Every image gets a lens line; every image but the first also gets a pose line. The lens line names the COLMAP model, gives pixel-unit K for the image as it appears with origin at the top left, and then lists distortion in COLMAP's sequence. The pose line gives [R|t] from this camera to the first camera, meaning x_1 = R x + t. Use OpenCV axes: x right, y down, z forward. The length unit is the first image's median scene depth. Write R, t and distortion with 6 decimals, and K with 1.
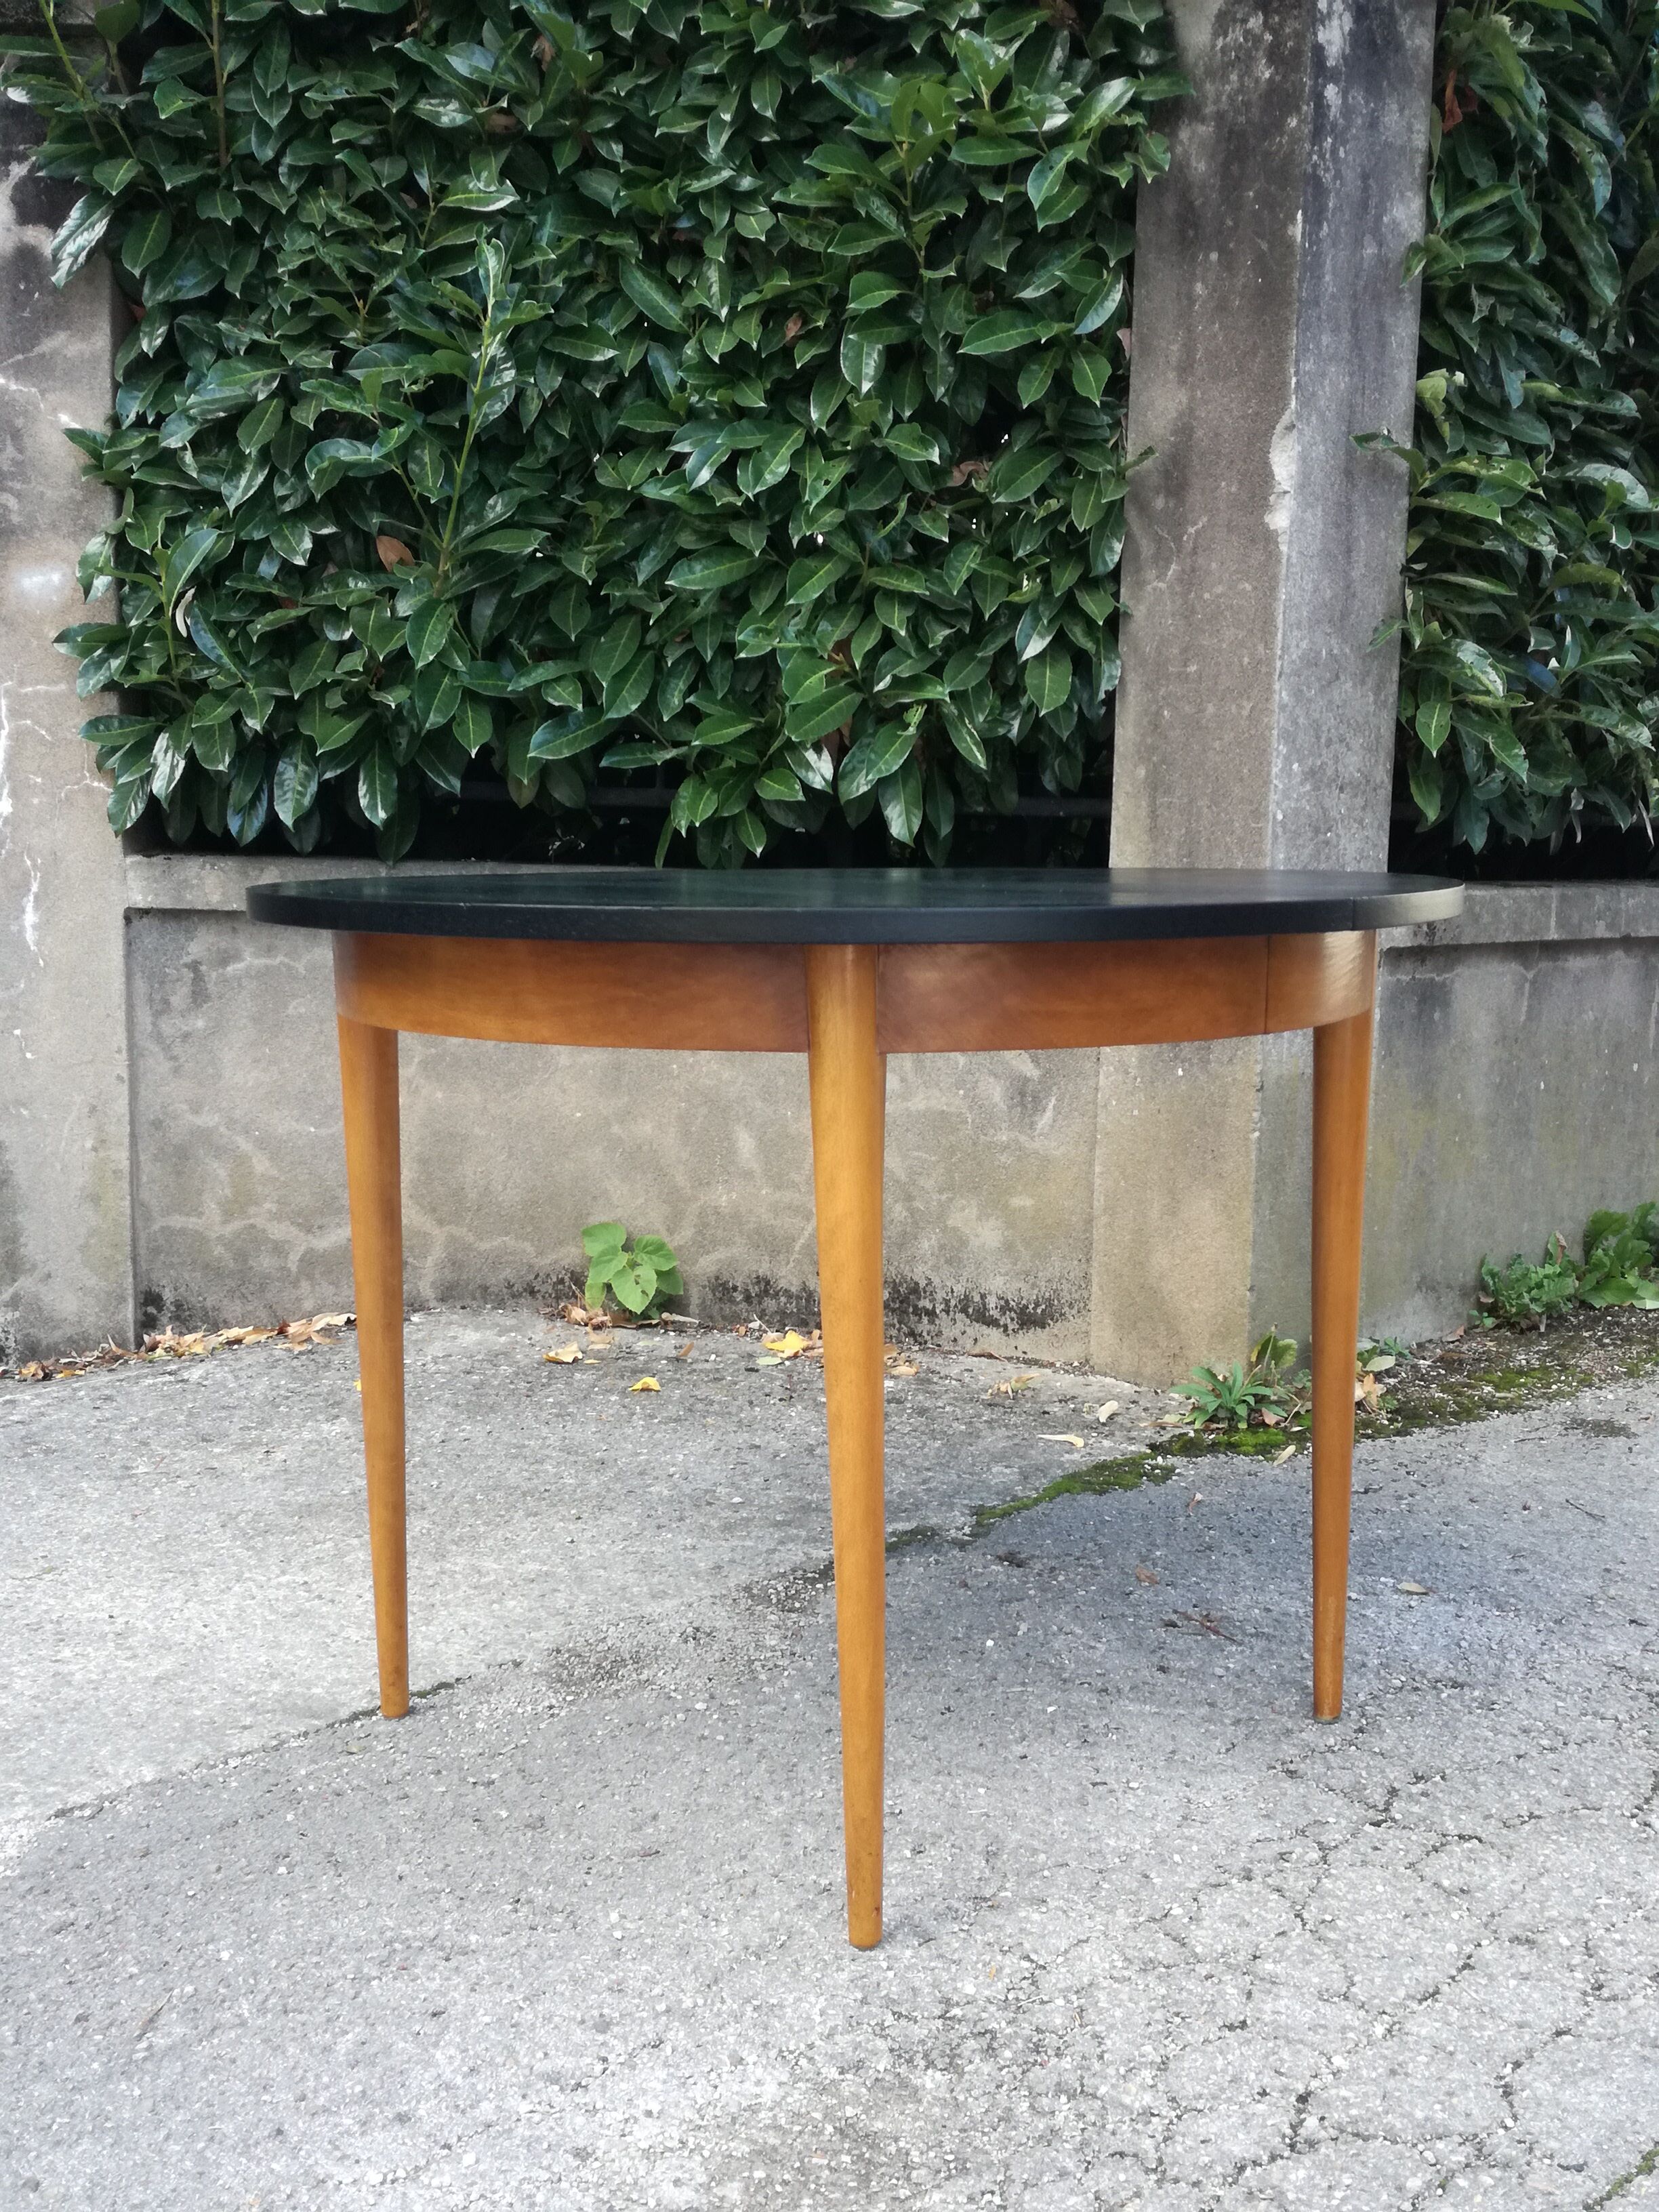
lens RADIAL K [[2256.3, 0, 876.6], [0, 2256.3, 1117.4], [0, 0, 1]] dist [0.143702, -0.346674]
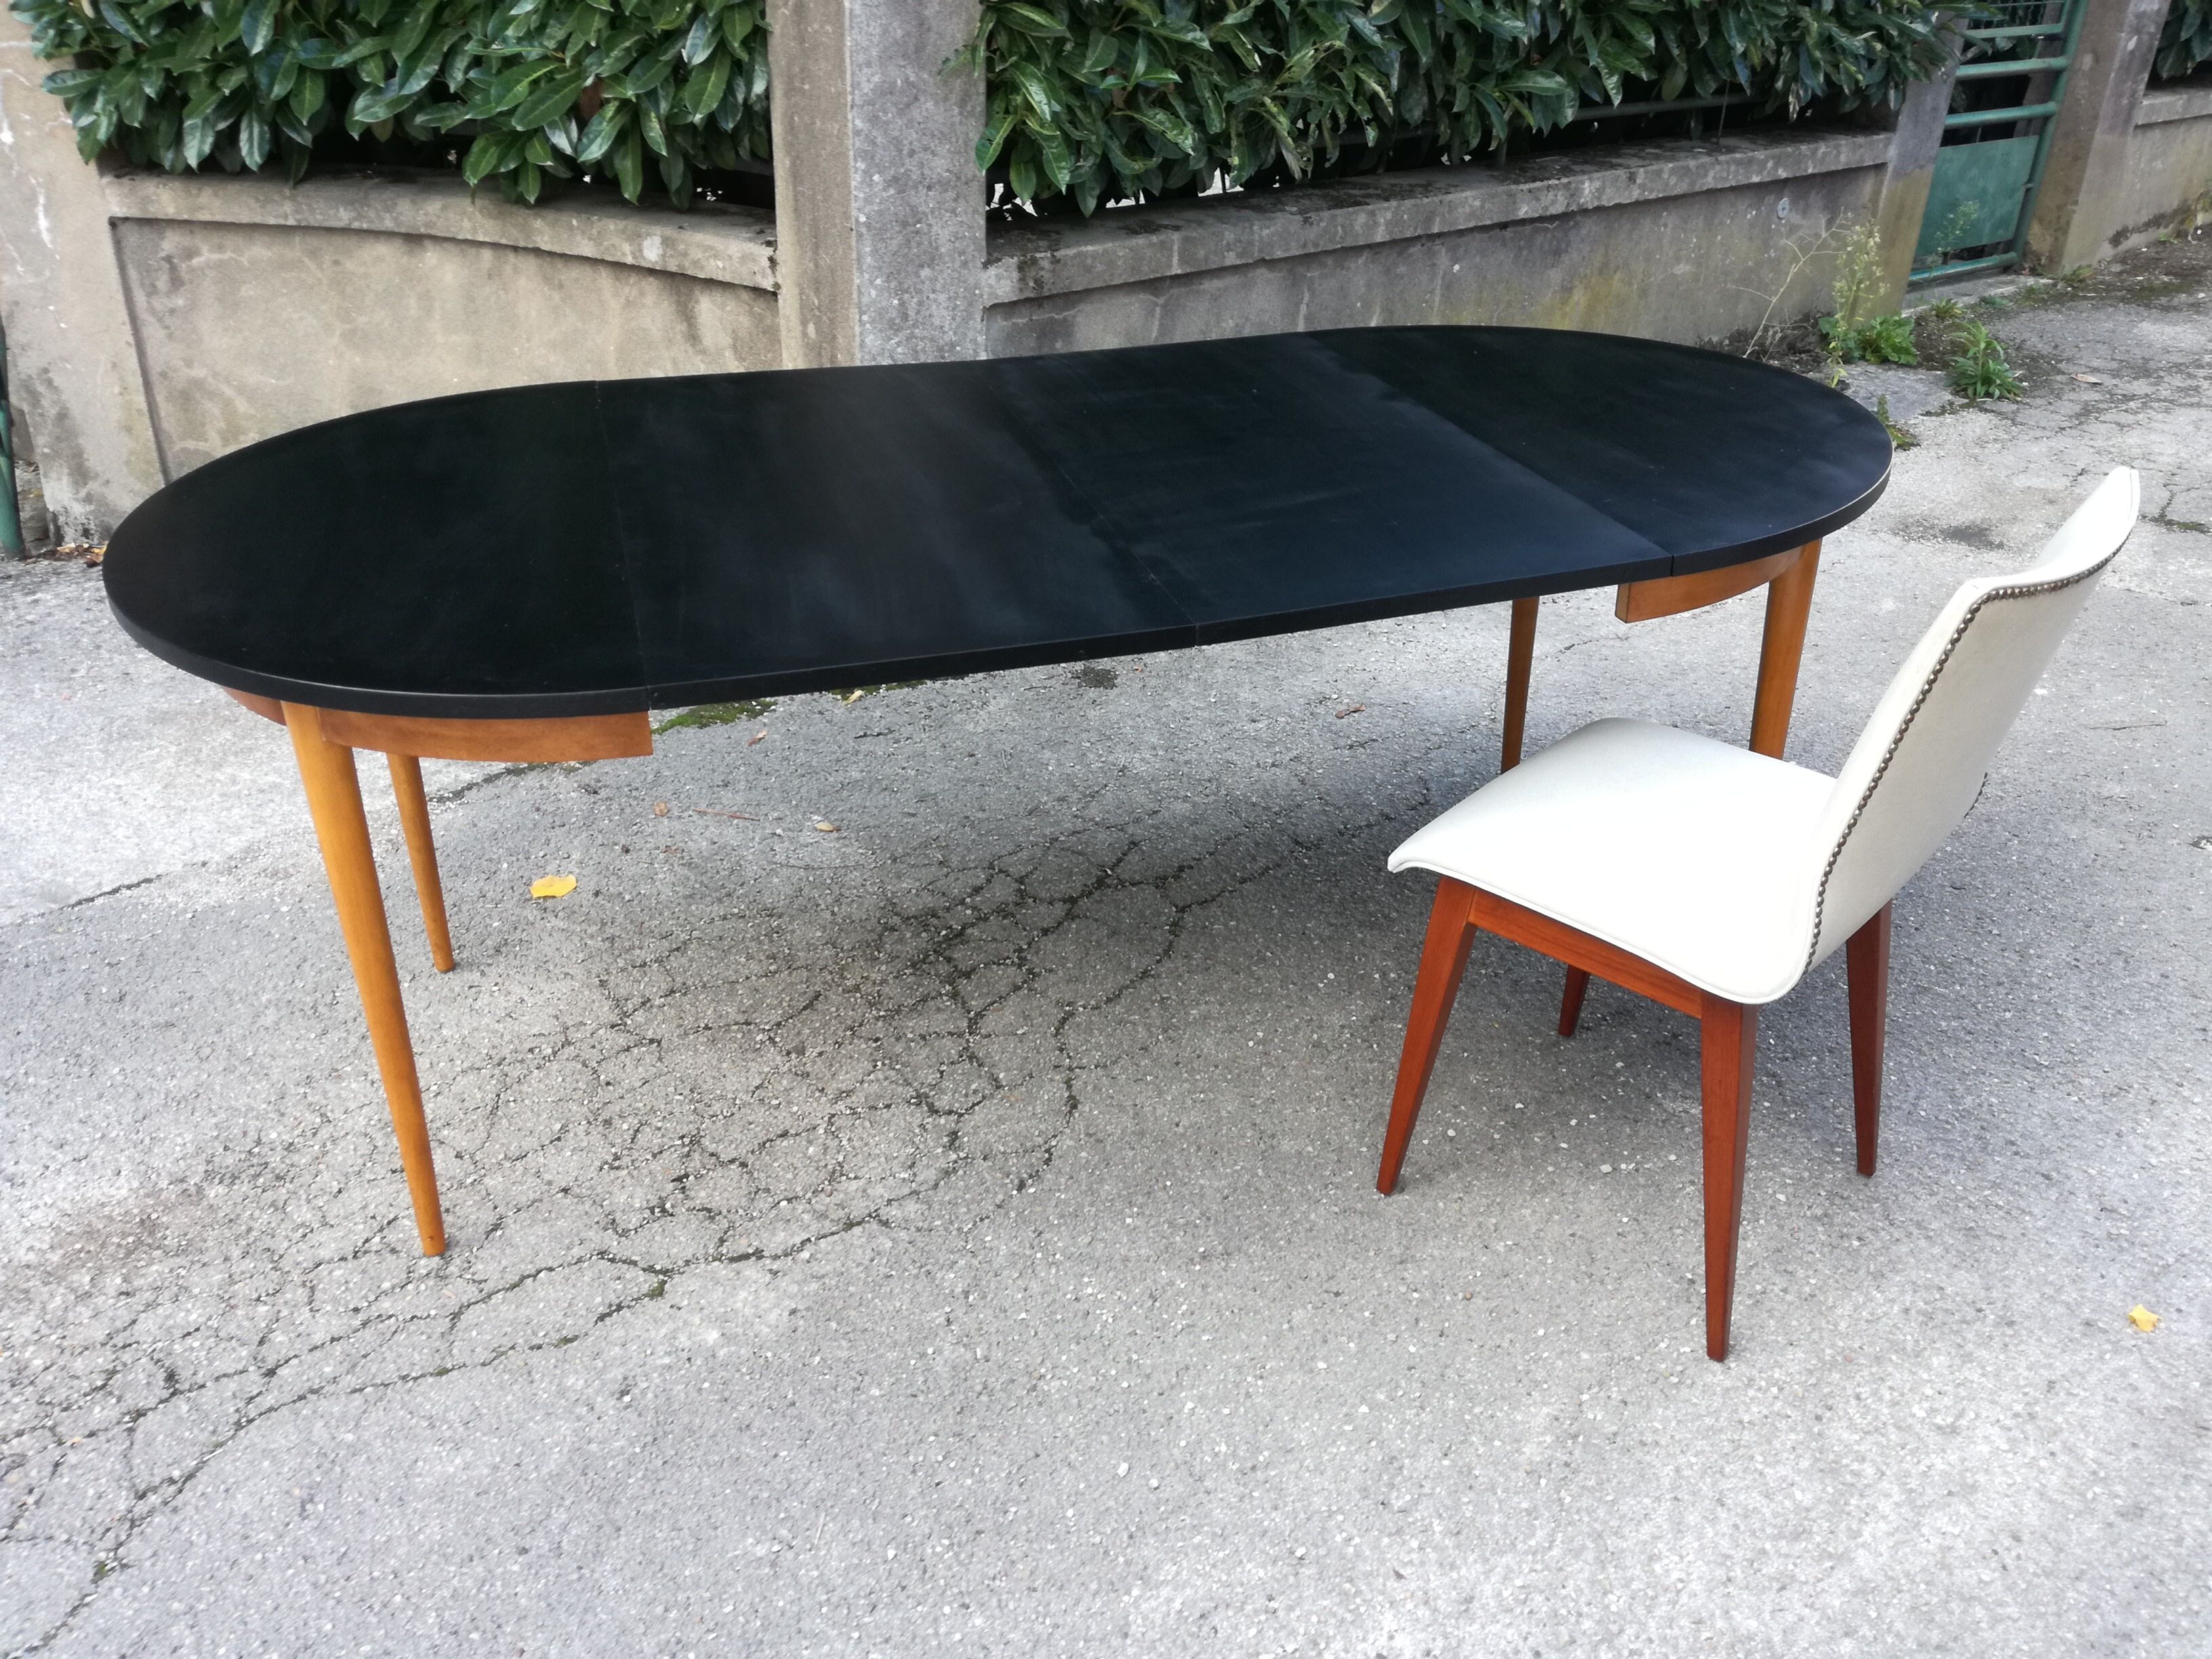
lens RADIAL K [[1822.6, 0, 1115.4], [0, 1822.6, 795.6], [0, 0, 1]] dist [0.091032, -0.191341]
pose [[0.996266, 0.052439, -0.068584, 0.395592], [-0.024310, 0.932647, 0.359970, -0.198958], [0.082841, -0.356959, 0.930440, -0.086030]]
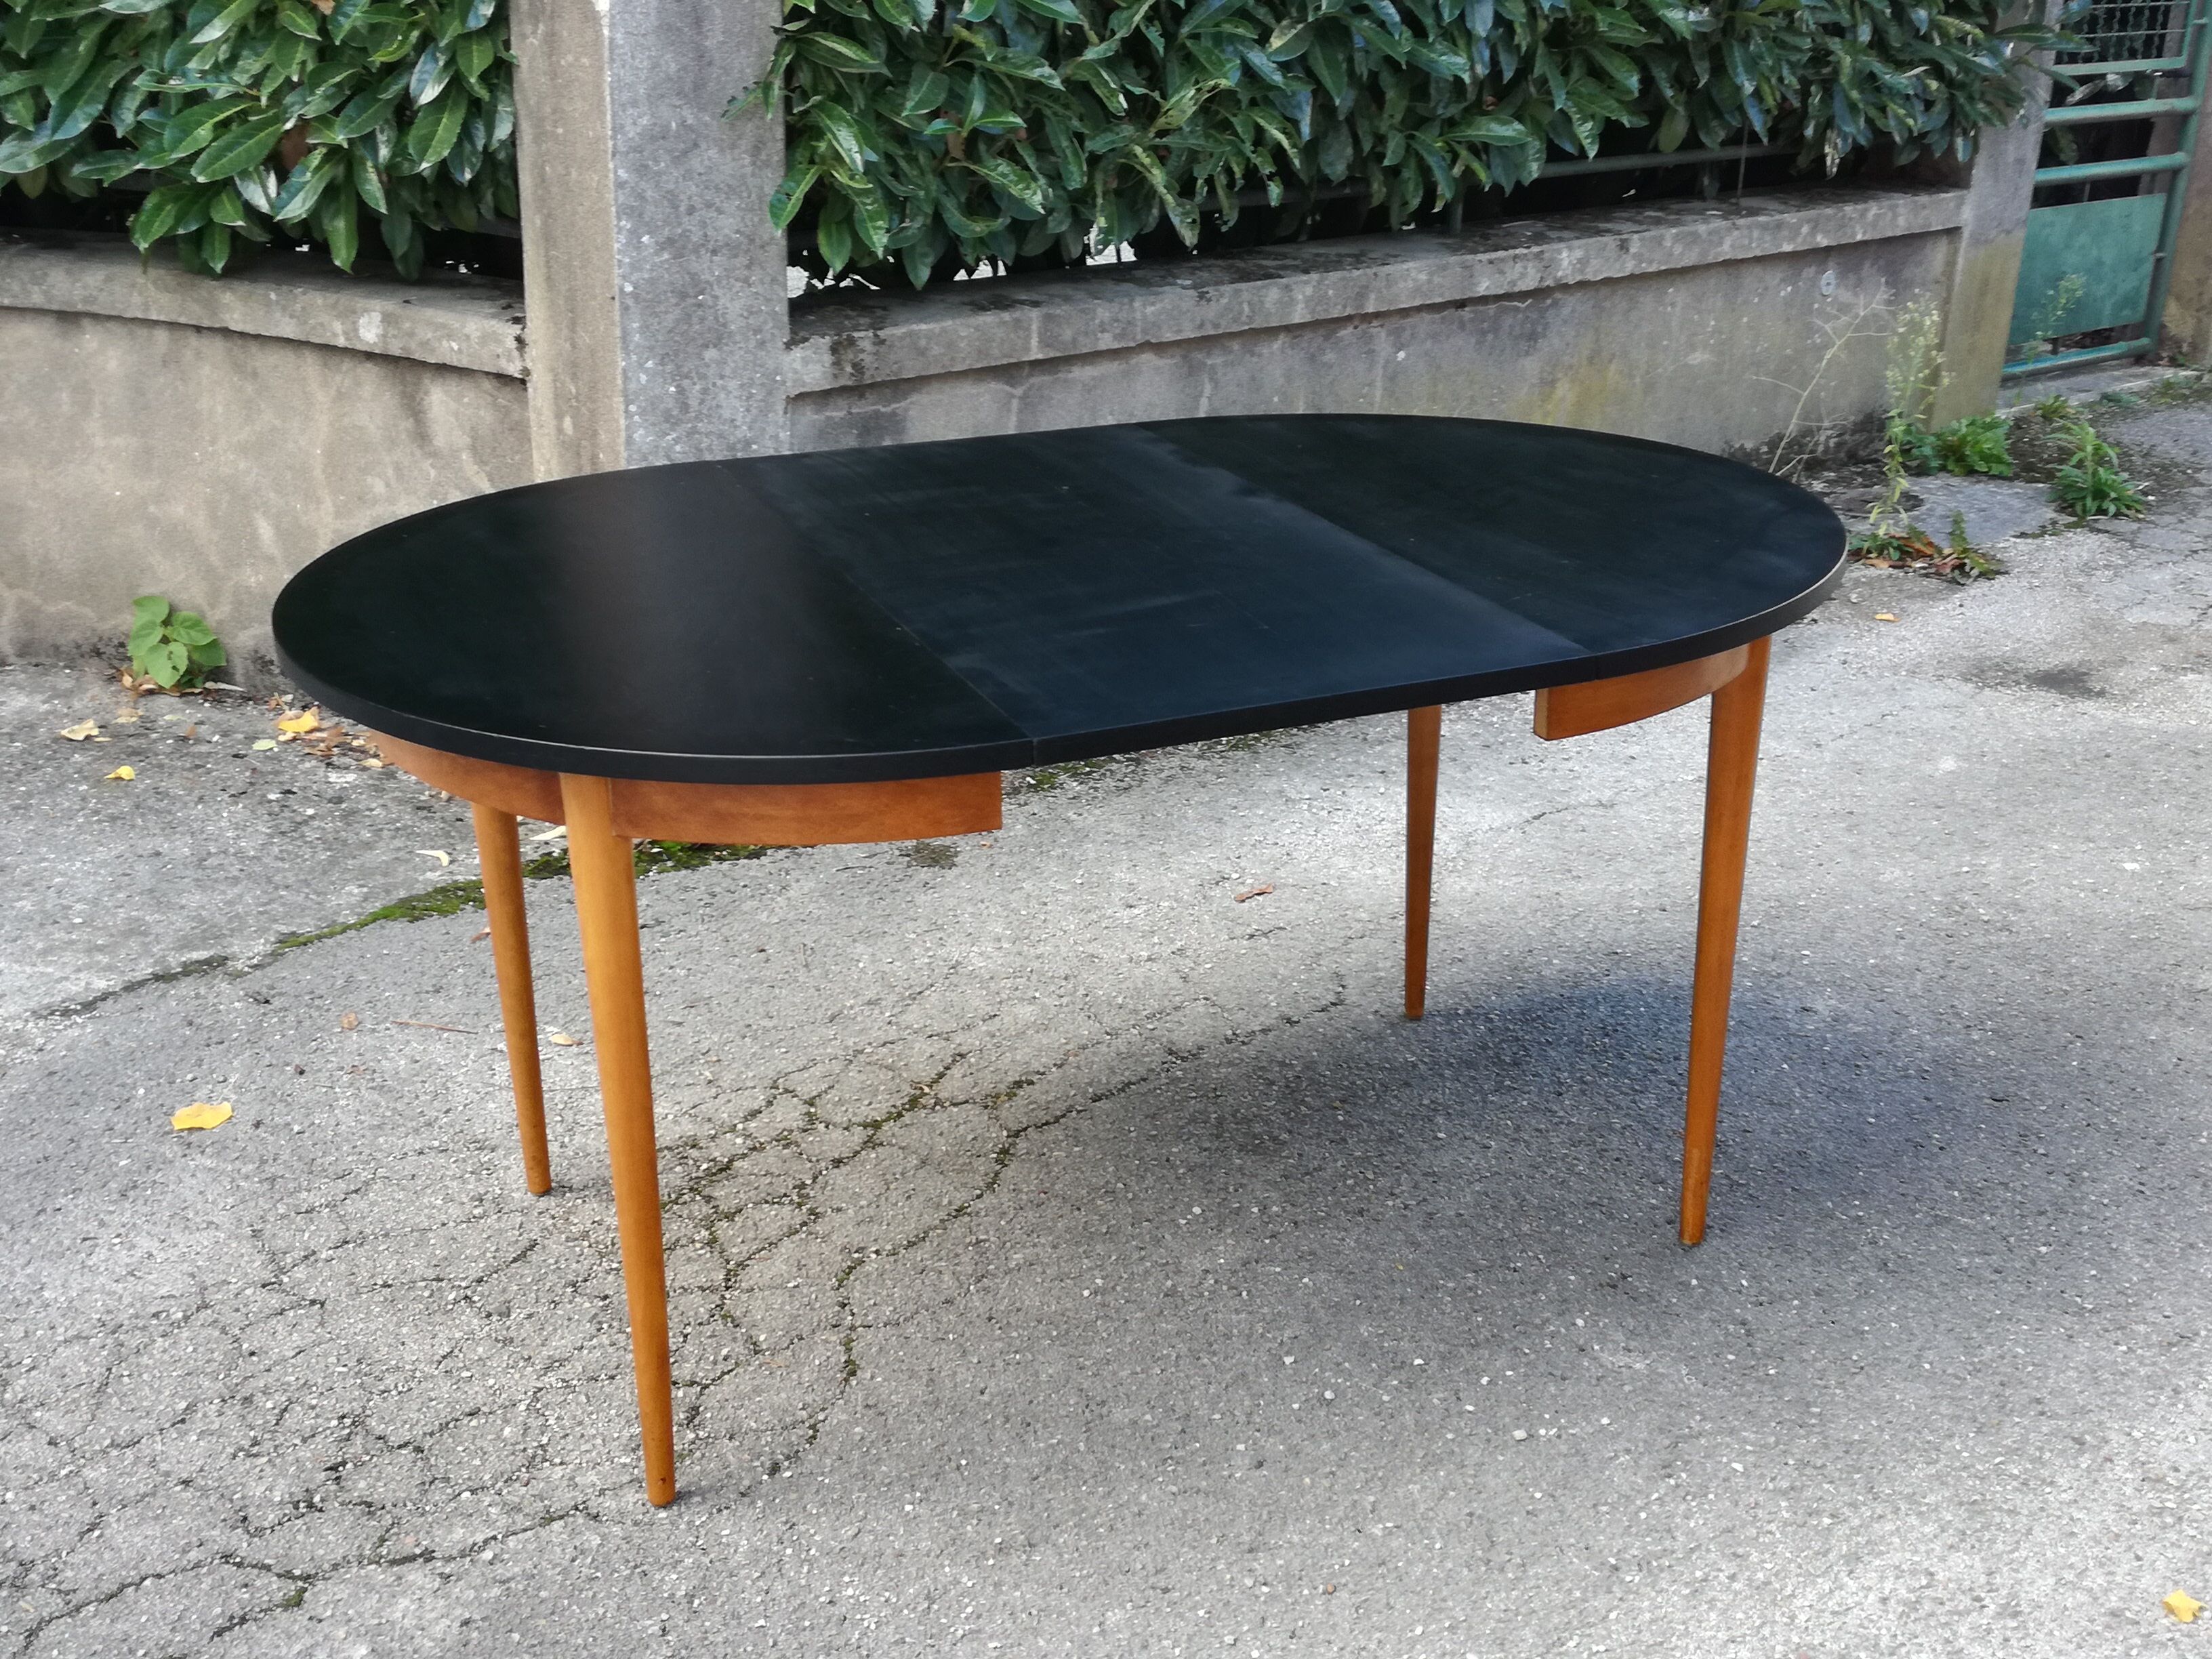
lens RADIAL K [[2501.5, 0, 1147.8], [0, 2501.5, 789.3], [0, 0, 1]] dist [0.157433, -0.391793]
pose [[0.998348, 0.036138, -0.044660, 0.459783], [-0.024043, 0.968847, 0.246491, -0.194252], [0.052176, -0.245010, 0.968115, -0.173181]]
